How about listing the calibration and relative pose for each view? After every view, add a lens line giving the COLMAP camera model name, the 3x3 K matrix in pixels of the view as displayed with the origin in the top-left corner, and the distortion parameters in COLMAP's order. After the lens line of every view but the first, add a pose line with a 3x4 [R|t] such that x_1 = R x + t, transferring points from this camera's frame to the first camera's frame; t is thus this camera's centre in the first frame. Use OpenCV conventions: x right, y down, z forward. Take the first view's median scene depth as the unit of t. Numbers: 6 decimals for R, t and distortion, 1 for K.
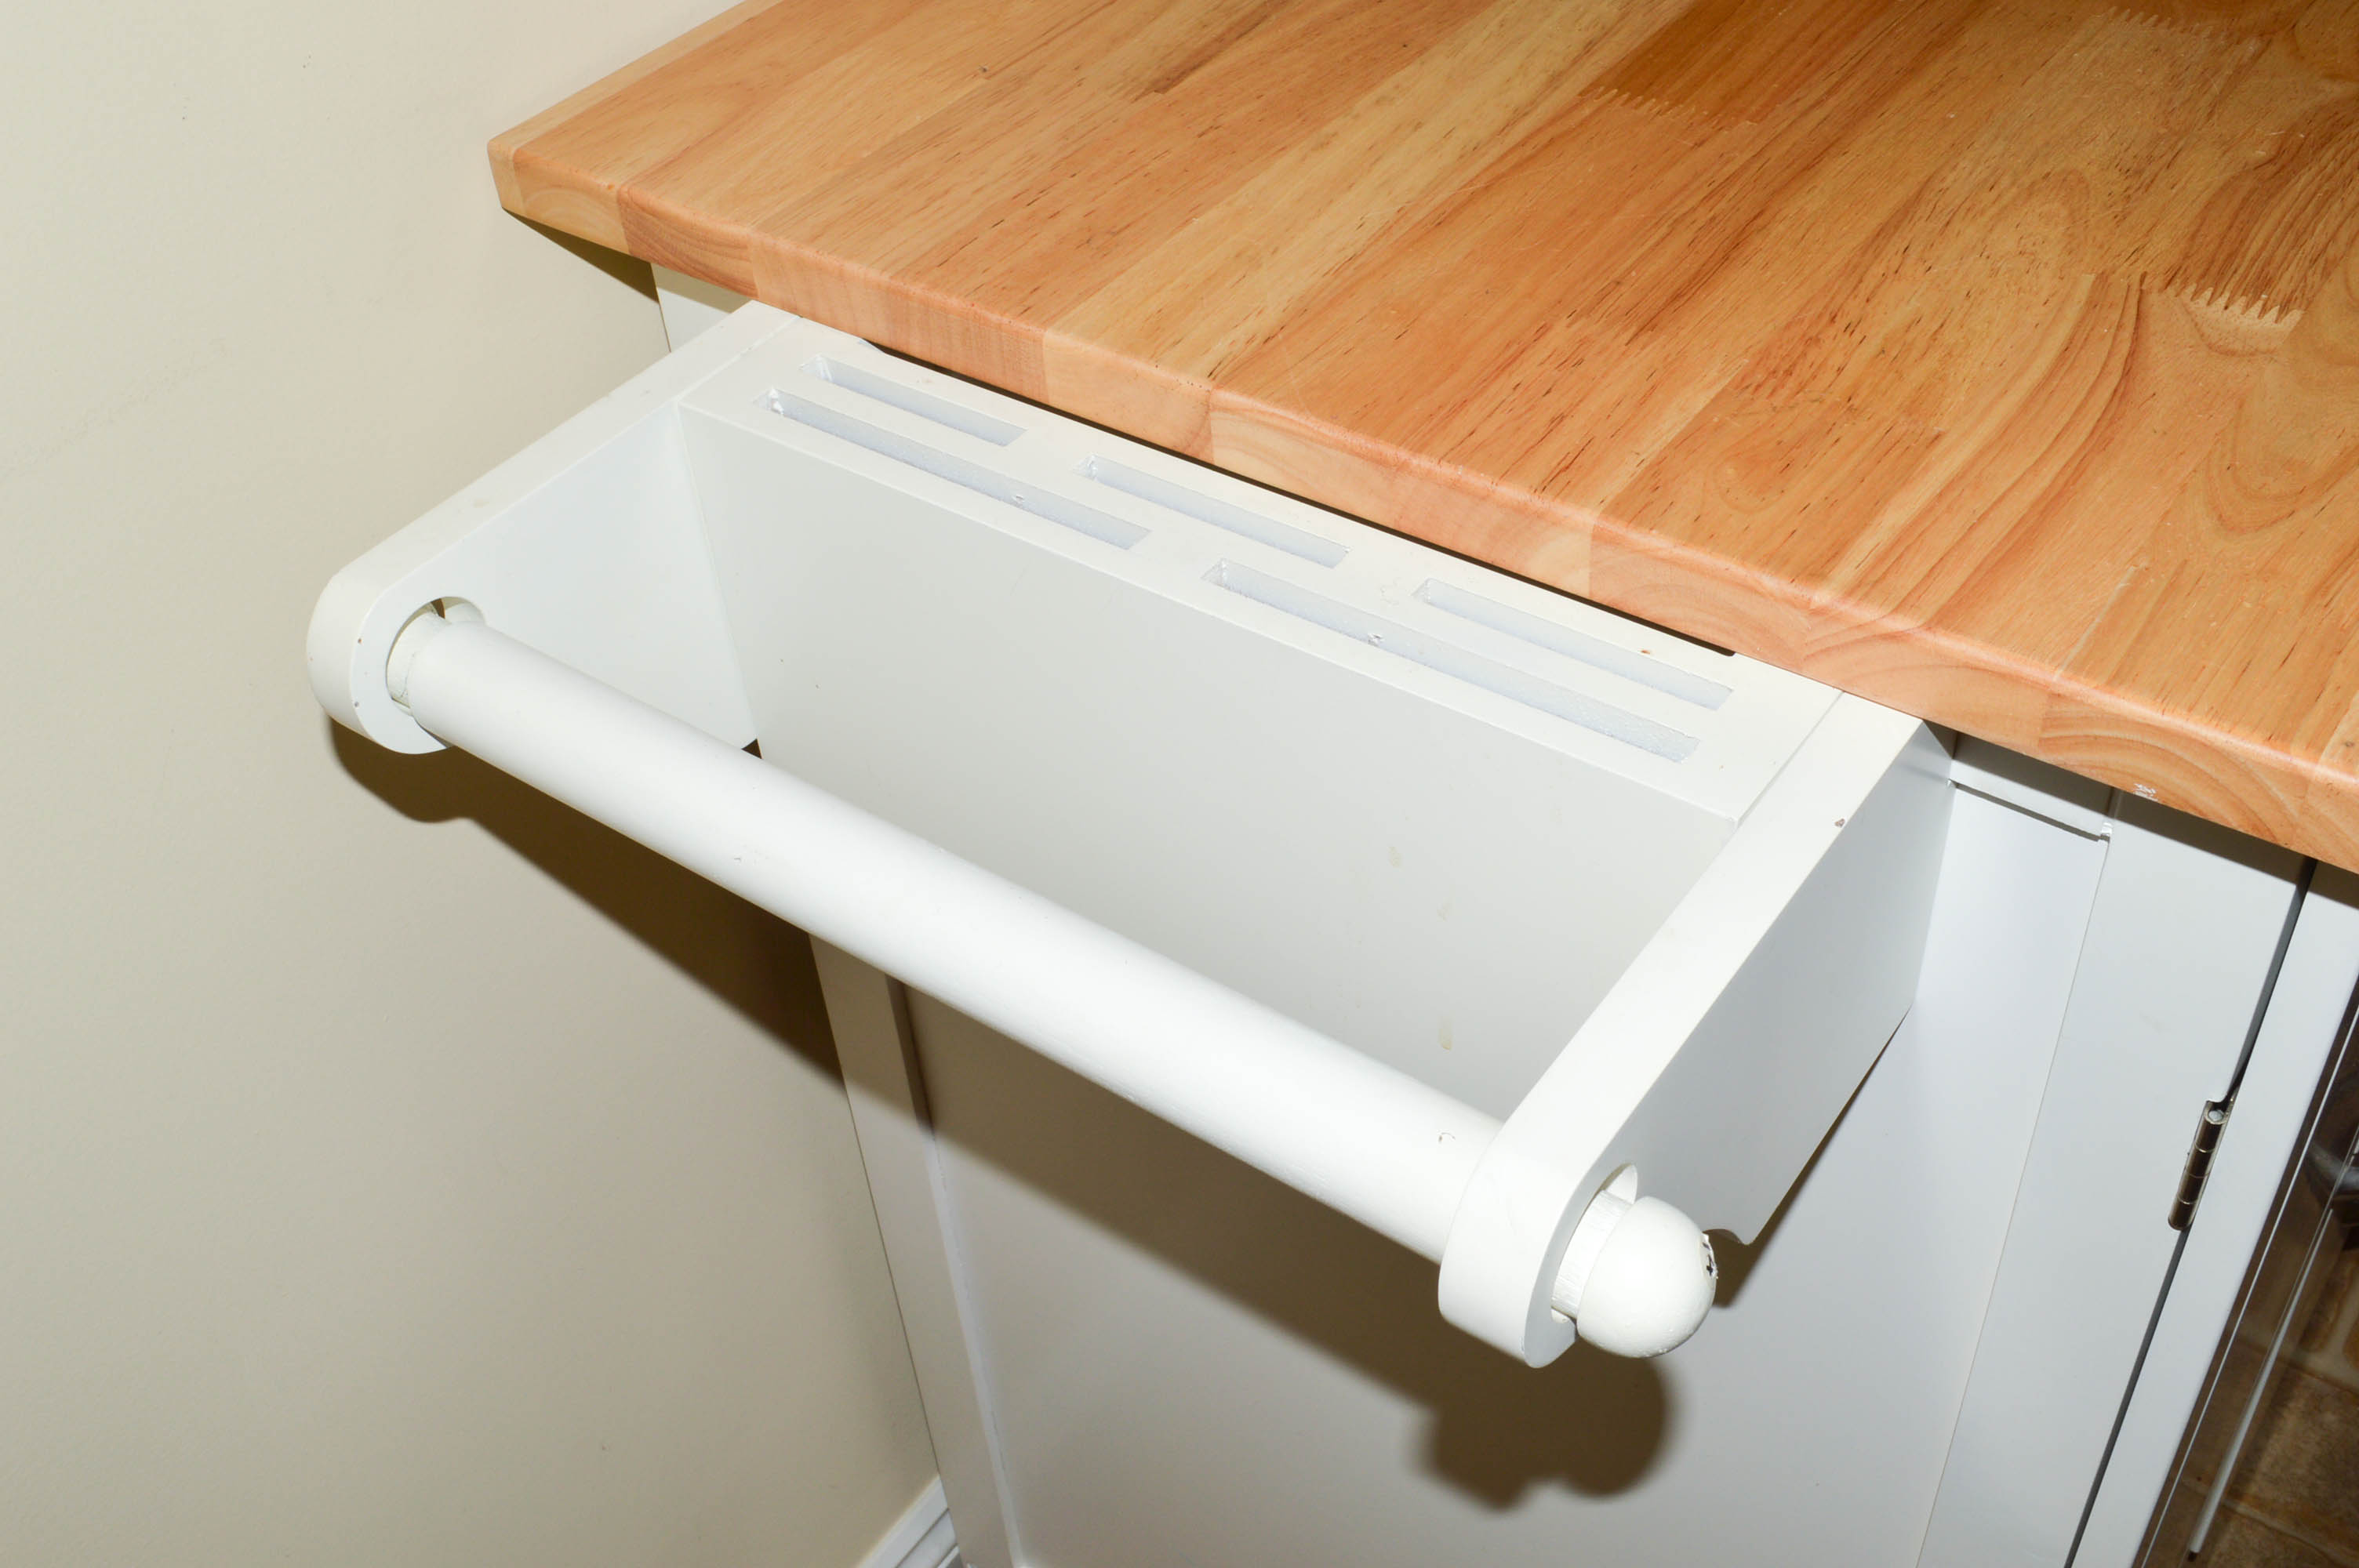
lens RADIAL K [[2427.5, 0, 1173.0], [0, 2427.5, 788.5], [0, 0, 1]] dist [-0.063345, 0.005275]
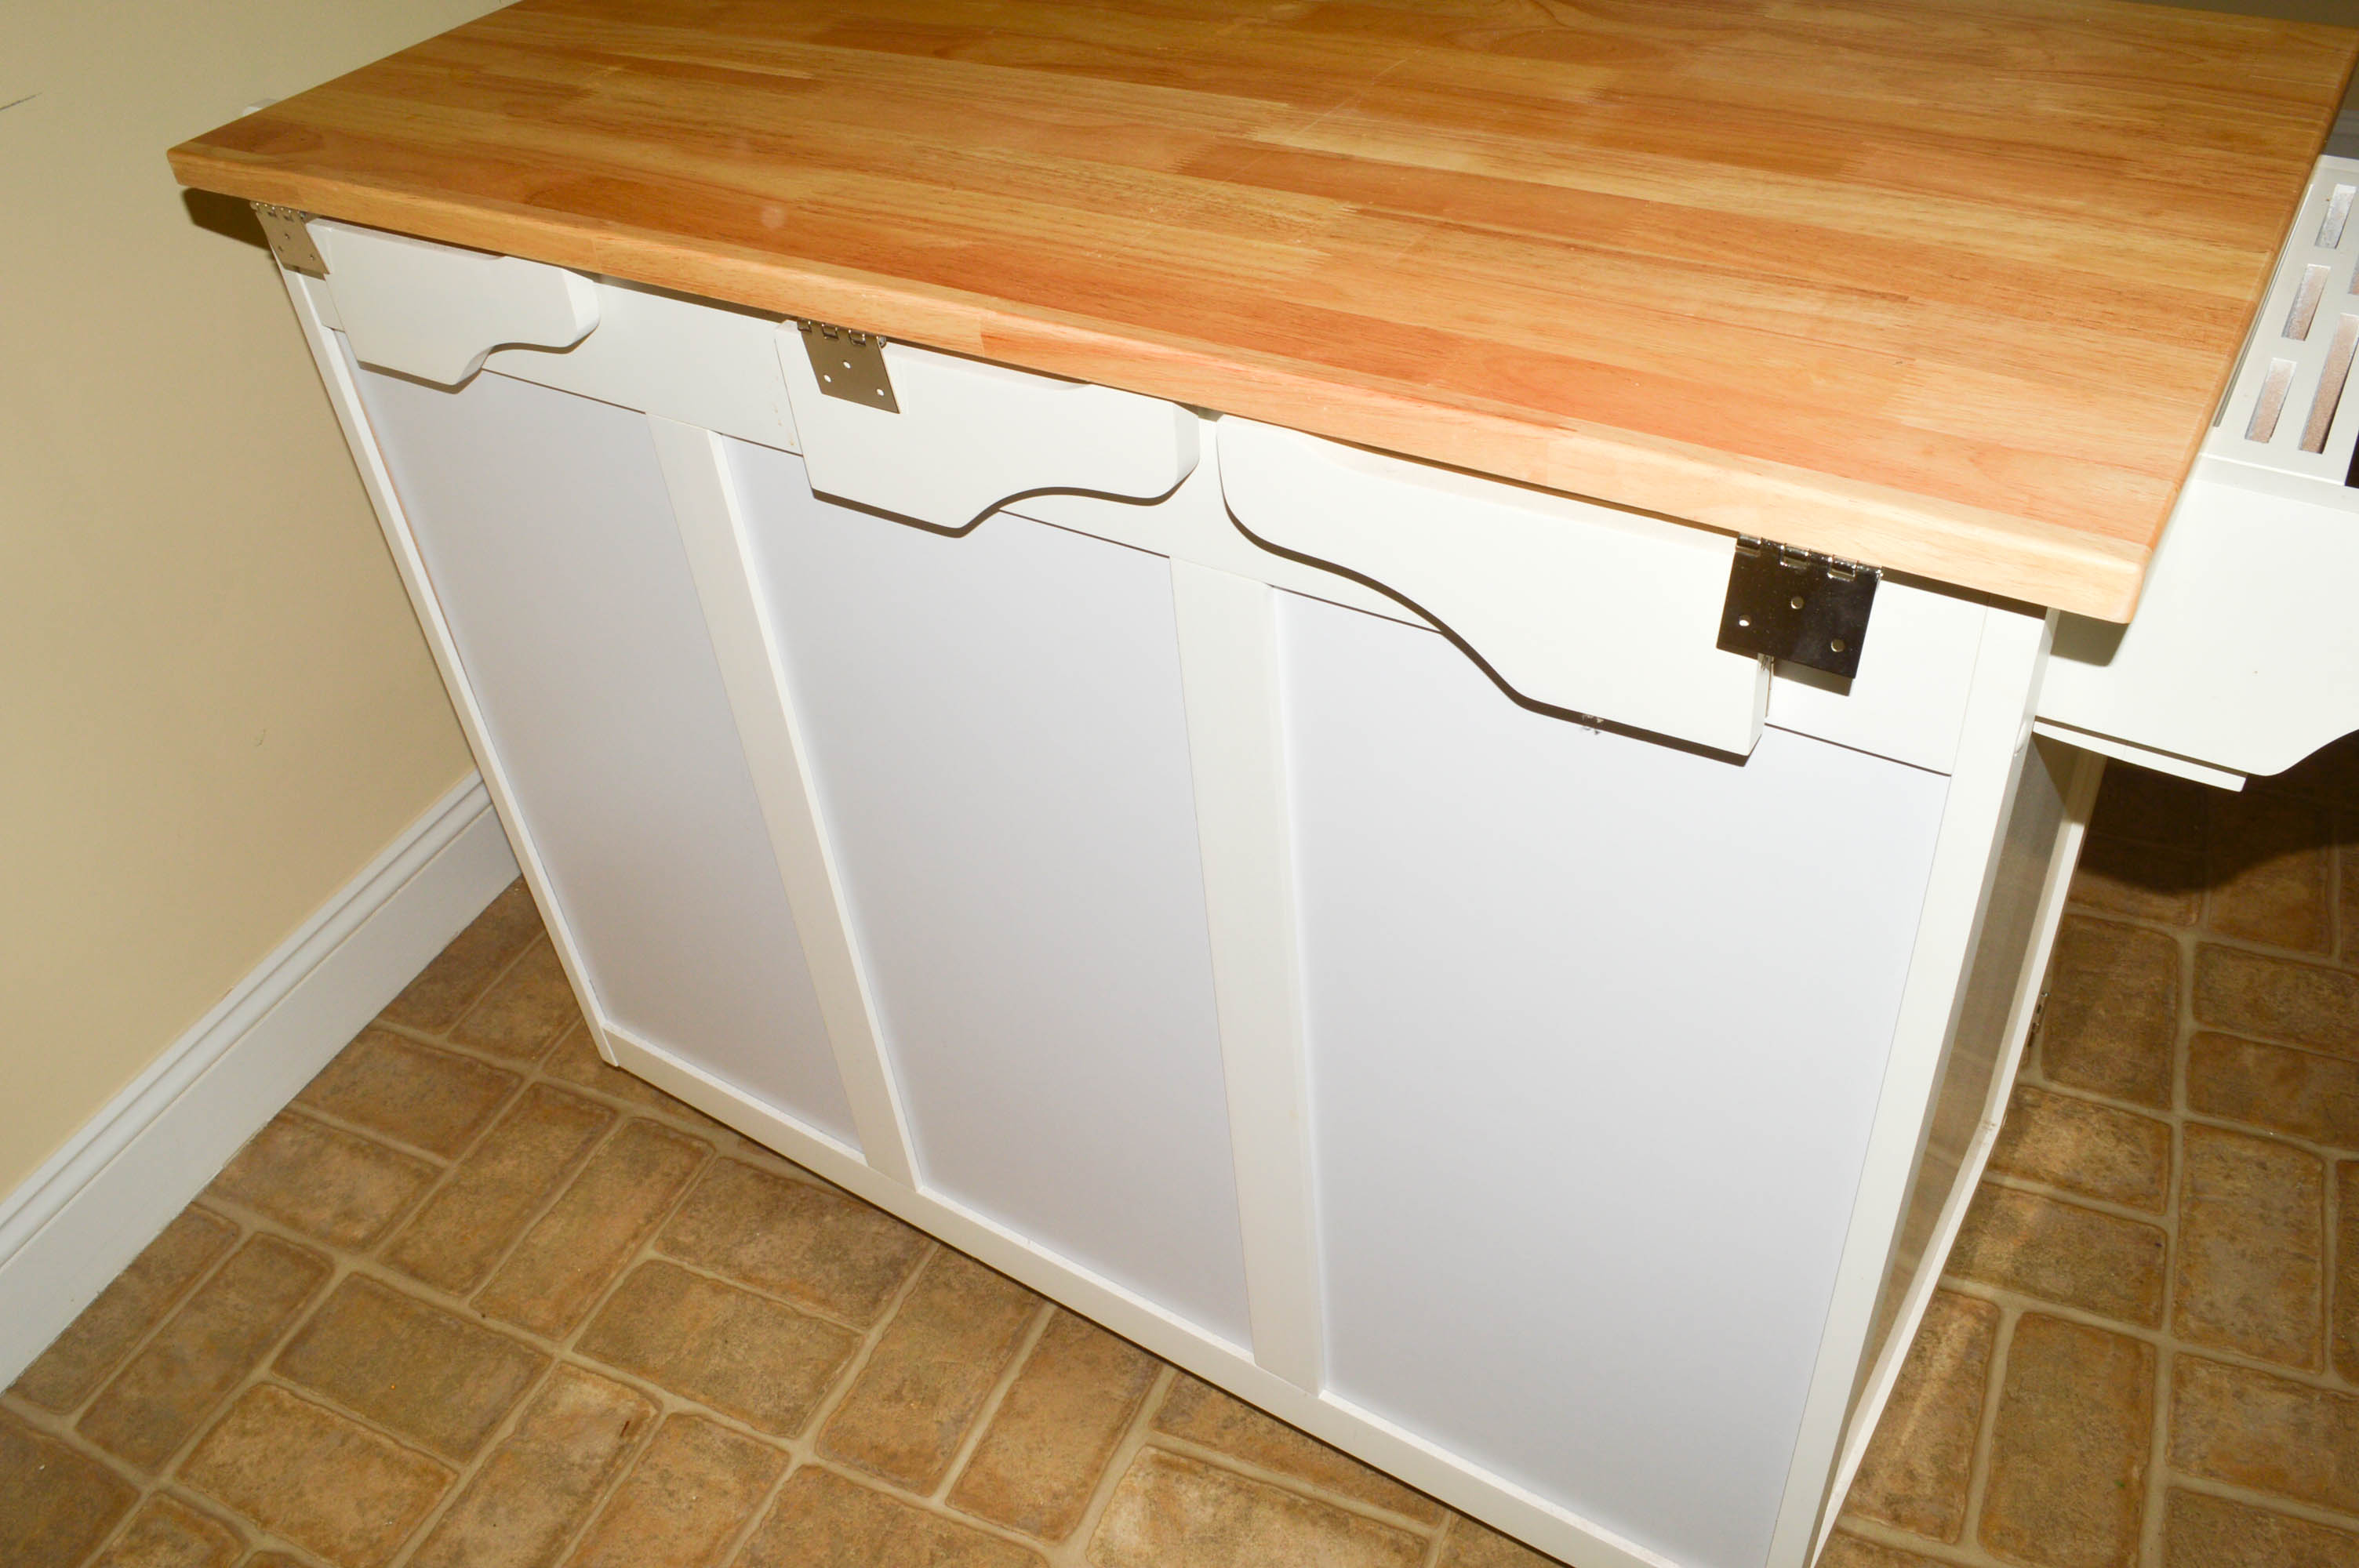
lens RADIAL K [[1884.0, 0, 1170.0], [0, 1884.0, 780.5], [0, 0, 1]] dist [-0.088239, 0.015388]
pose [[-0.045443, -0.568912, 0.821142, -1.198080], [0.731863, 0.540518, 0.414990, -1.053912], [-0.679935, 0.619822, 0.391803, 1.251439]]
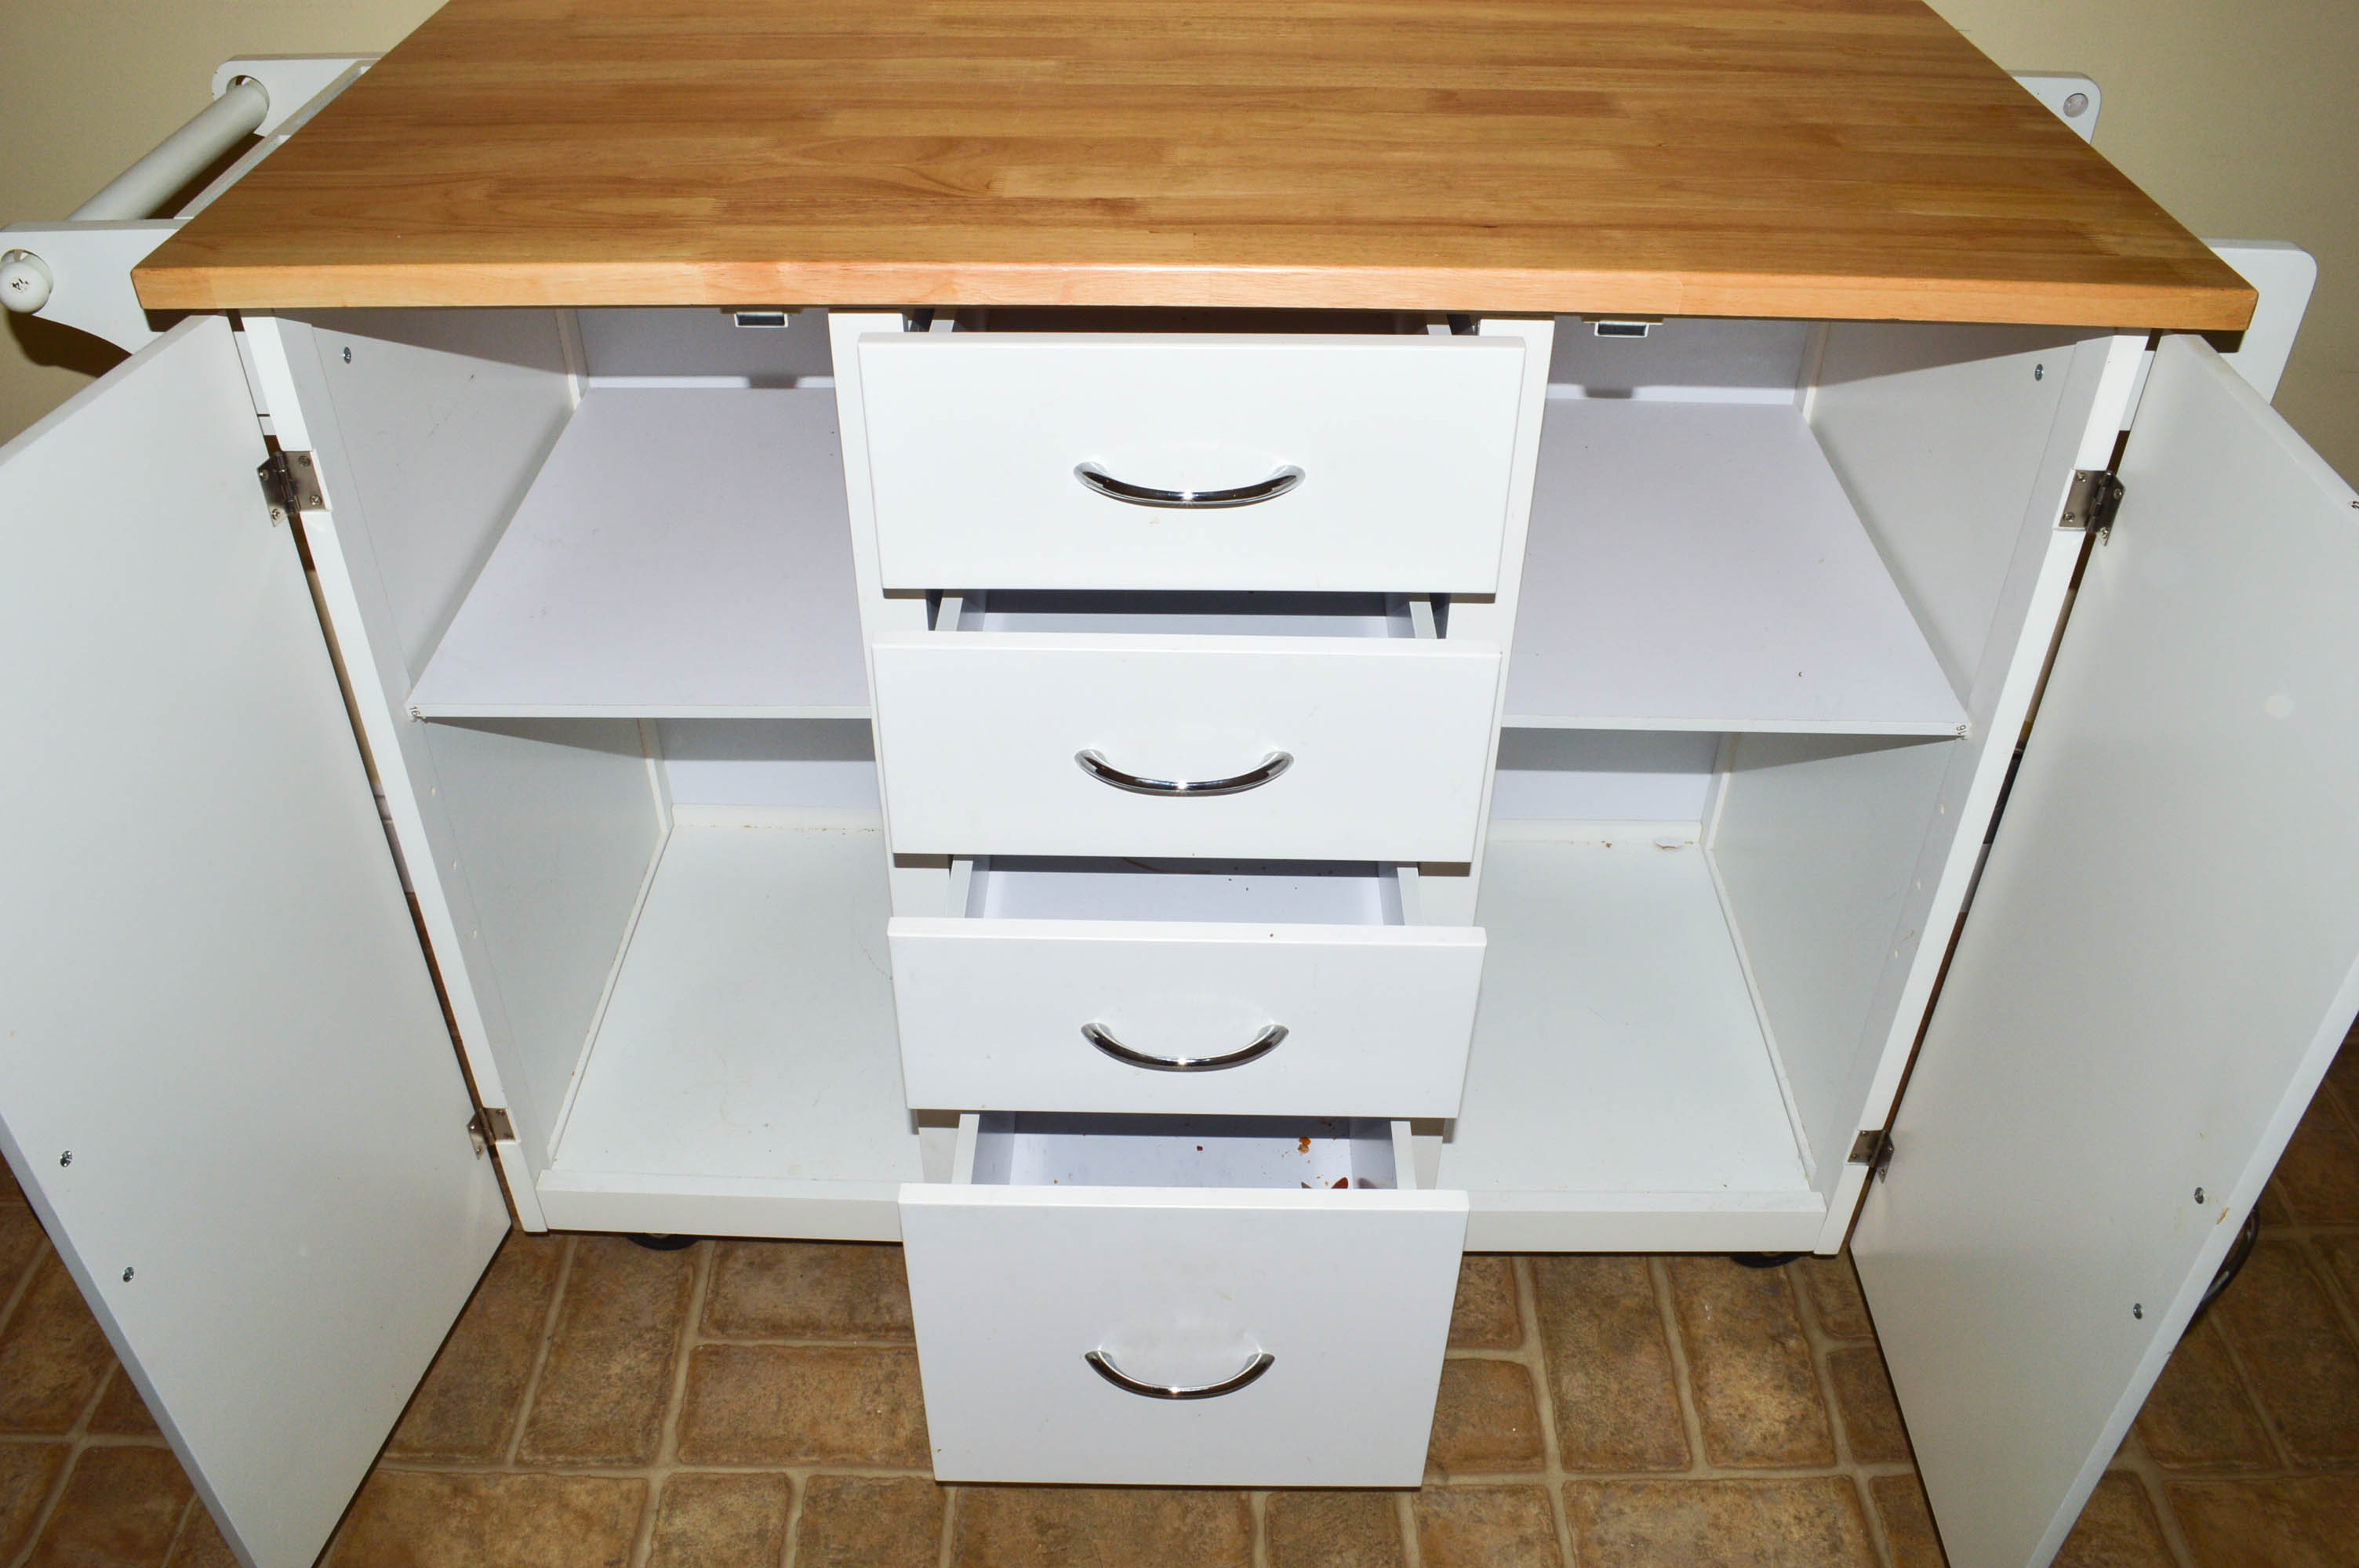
lens RADIAL K [[1884.0, 0, 1170.0], [0, 1884.0, 780.5], [0, 0, 1]] dist [-0.088239, 0.015388]
pose [[0.581660, 0.550056, -0.599258, 2.184491], [-0.573638, 0.799701, 0.177250, -0.436009], [0.576725, 0.240658, 0.780687, 0.124935]]
